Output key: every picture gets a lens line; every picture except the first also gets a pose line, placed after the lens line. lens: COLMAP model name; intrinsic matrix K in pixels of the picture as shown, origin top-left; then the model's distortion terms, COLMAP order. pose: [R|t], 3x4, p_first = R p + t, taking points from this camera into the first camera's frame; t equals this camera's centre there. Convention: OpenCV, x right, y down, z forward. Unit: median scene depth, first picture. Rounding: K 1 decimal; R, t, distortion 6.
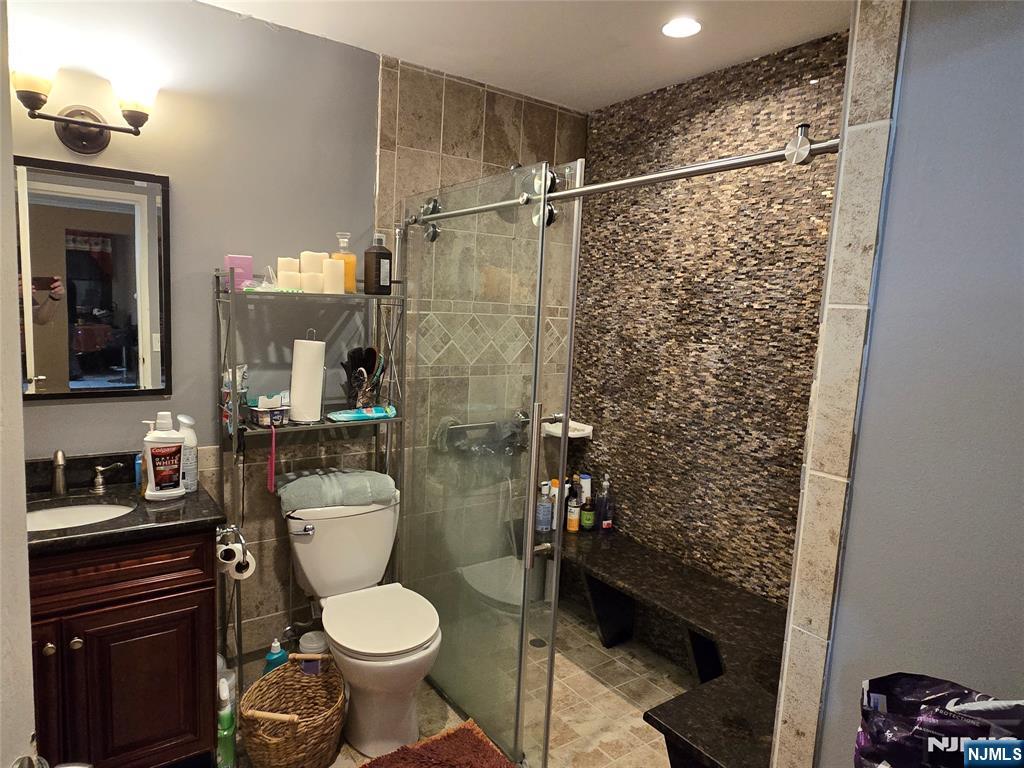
lens RADIAL K [[636.5, 0, 512.0], [0, 636.5, 384.0], [0, 0, 1]] dist [0.002779, 0.003412]
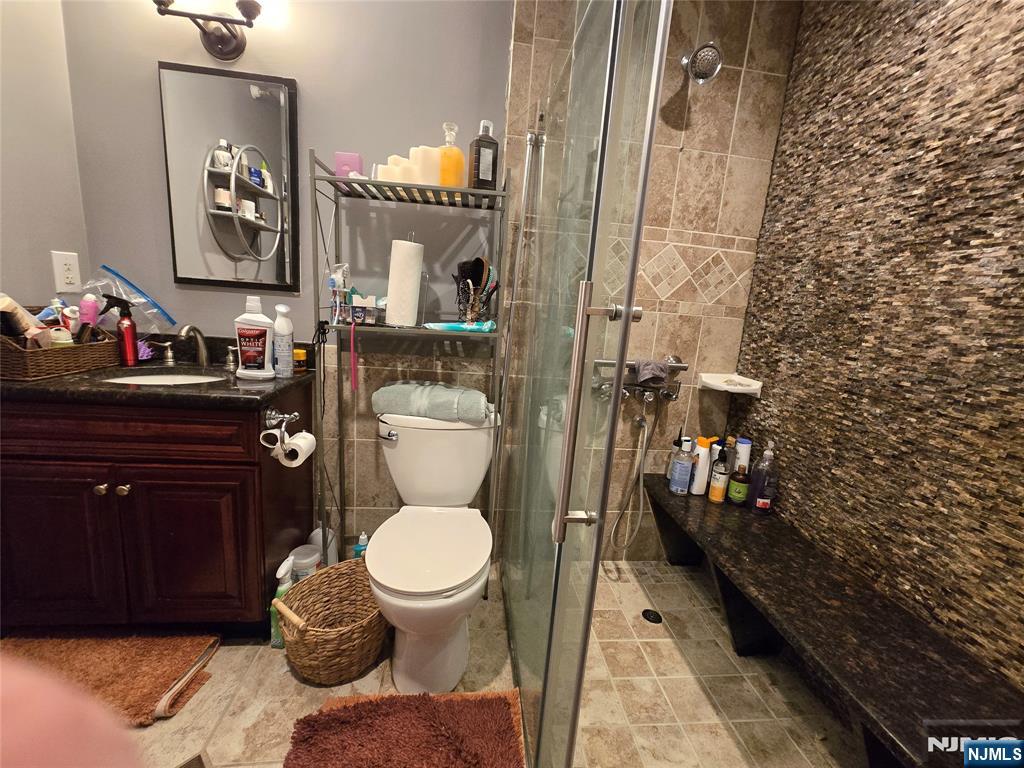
lens RADIAL K [[421.8, 0, 512.0], [0, 421.8, 384.0], [0, 0, 1]] dist [0.000272, -0.000654]
pose [[0.867655, 0.111859, -0.484420, 0.129528], [-0.093094, 0.993680, 0.062711, 0.076117], [0.488374, -0.009315, 0.872585, 0.433382]]
